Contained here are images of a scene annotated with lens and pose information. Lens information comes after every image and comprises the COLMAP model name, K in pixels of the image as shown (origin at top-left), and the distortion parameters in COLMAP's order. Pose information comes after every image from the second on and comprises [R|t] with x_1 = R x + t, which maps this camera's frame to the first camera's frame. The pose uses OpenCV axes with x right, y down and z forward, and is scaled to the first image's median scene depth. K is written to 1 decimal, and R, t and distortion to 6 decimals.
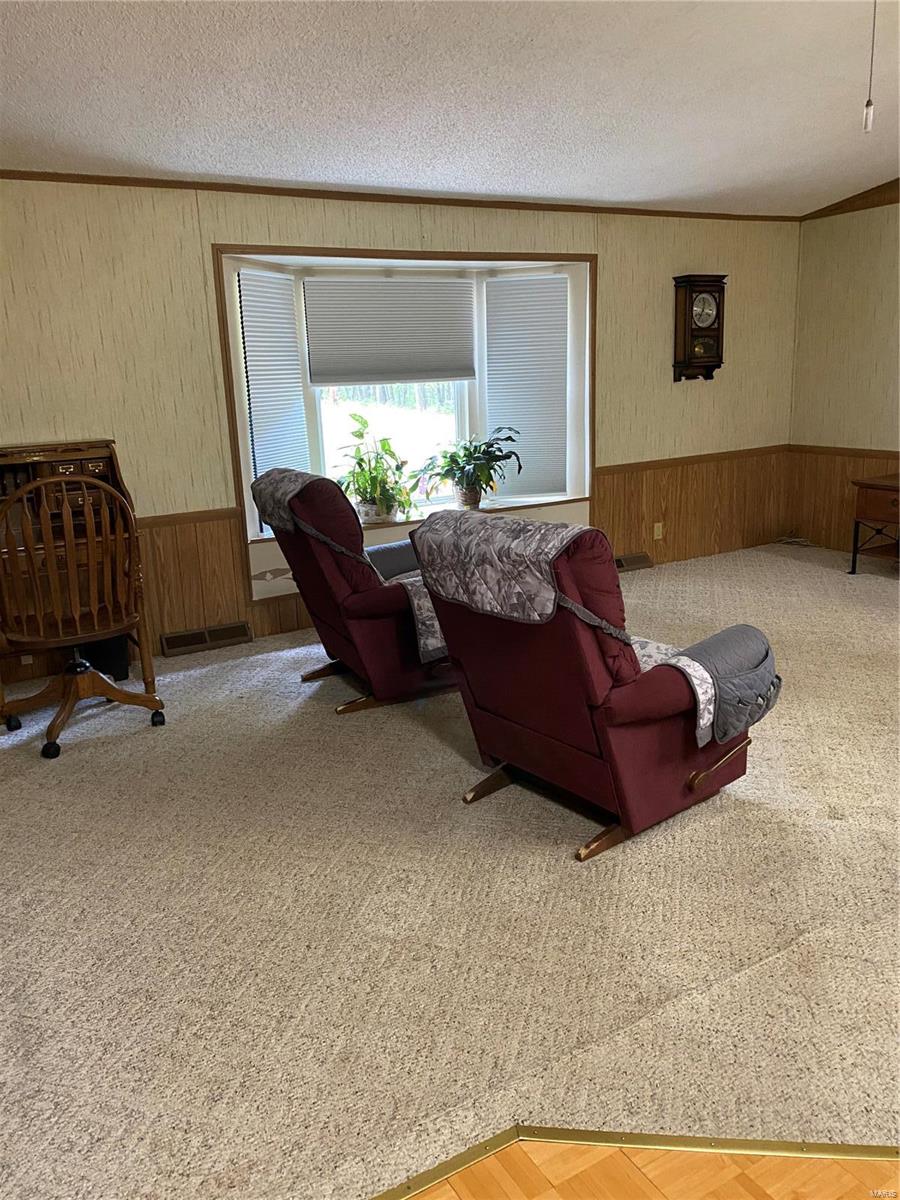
lens RADIAL K [[909.2, 0, 452.0], [0, 909.2, 603.5], [0, 0, 1]] dist [-0.002498, -0.002835]
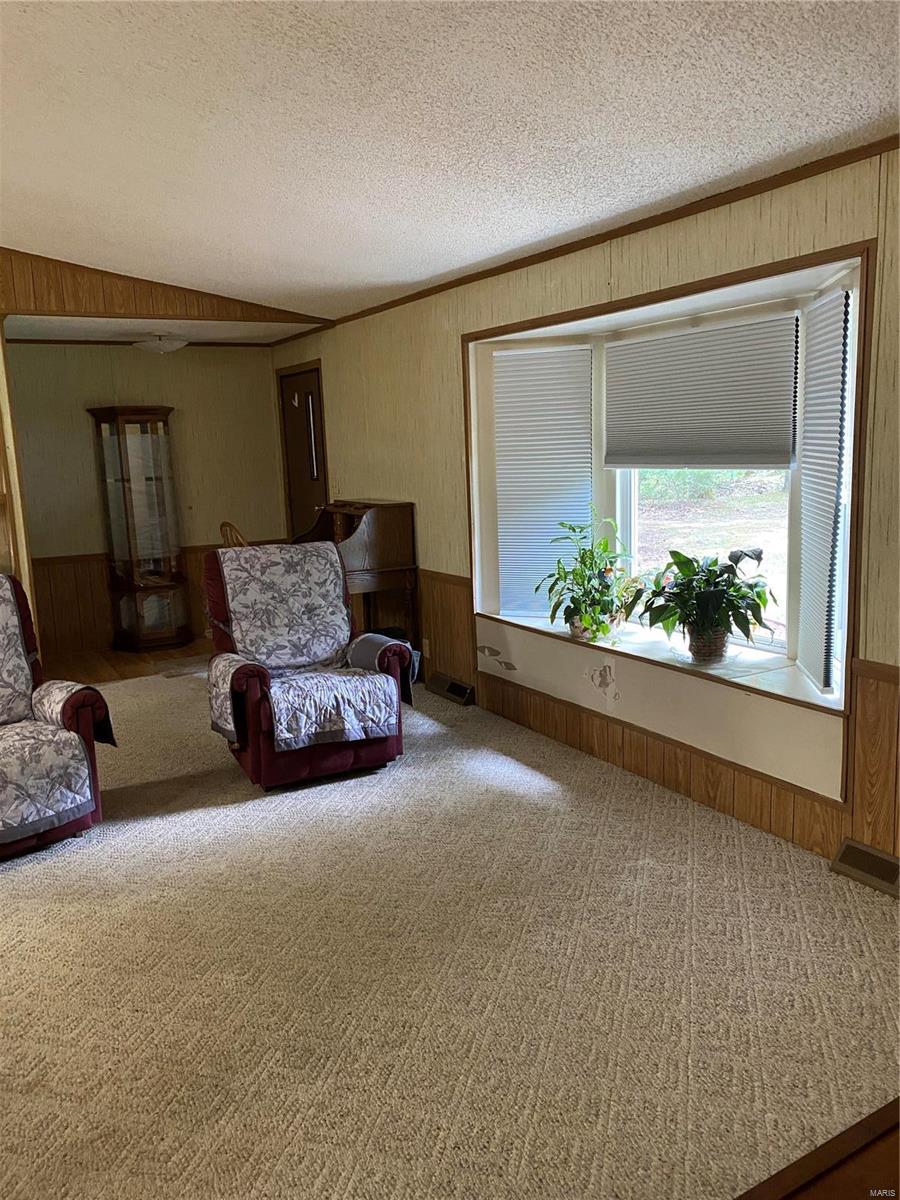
lens RADIAL K [[909.2, 0, 452.2], [0, 909.2, 595.6], [0, 0, 1]] dist [-0.002498, -0.002835]
pose [[0.002941, 0.199509, -0.979892, 0.765866], [-0.224642, 0.954983, 0.193763, -0.274740], [0.974437, 0.219556, 0.047626, 0.901493]]
